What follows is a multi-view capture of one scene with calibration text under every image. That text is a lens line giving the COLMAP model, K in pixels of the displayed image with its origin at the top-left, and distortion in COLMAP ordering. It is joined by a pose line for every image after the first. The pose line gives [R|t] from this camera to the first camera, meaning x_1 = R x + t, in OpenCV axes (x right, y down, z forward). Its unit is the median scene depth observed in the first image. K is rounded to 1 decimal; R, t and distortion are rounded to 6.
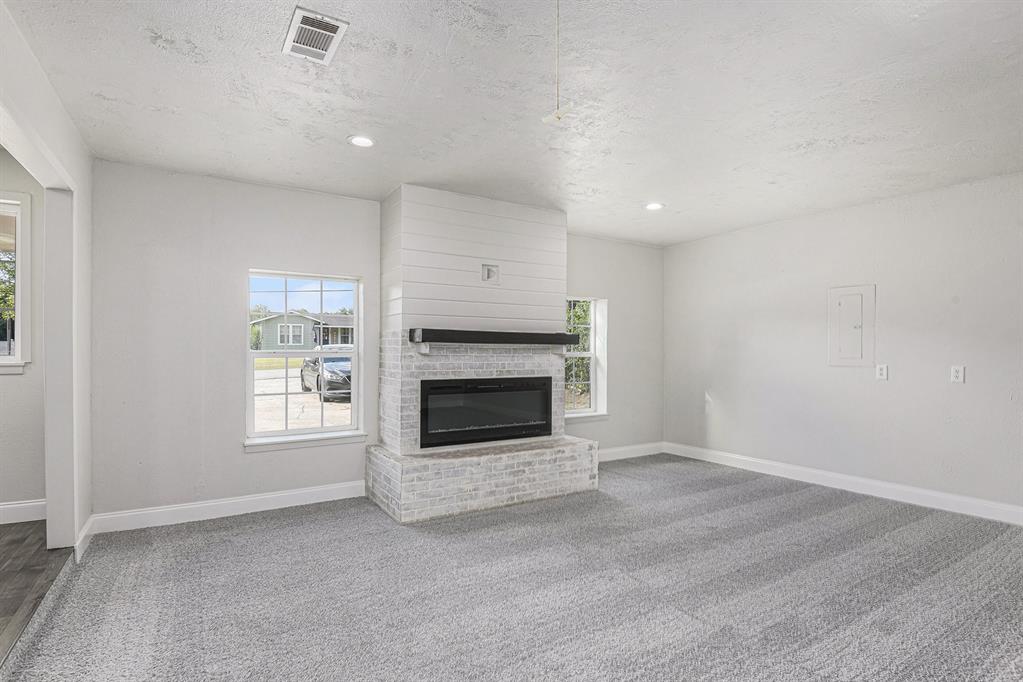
lens RADIAL K [[479.8, 0, 513.4], [0, 479.8, 348.3], [0, 0, 1]] dist [-0.034778, -0.002617]
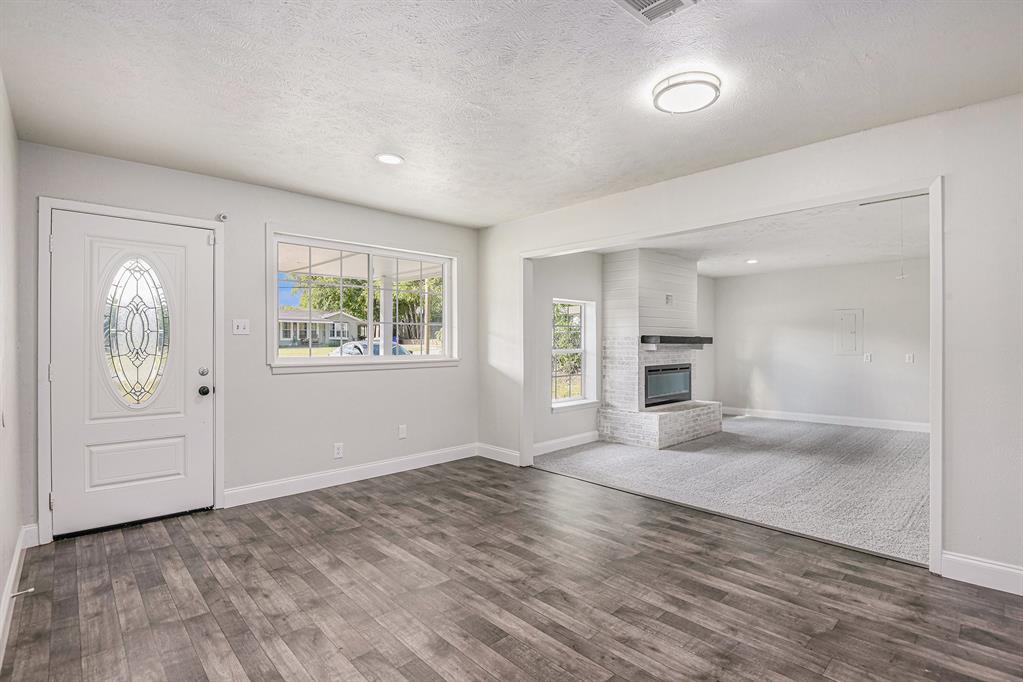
lens RADIAL K [[479.8, 0, 514.2], [0, 479.8, 337.7], [0, 0, 1]] dist [-0.034778, -0.002617]
pose [[0.981613, -0.002354, 0.190868, -0.885474], [0.003998, 0.999958, -0.008232, -0.018781], [-0.190841, 0.008844, 0.981581, -0.506740]]
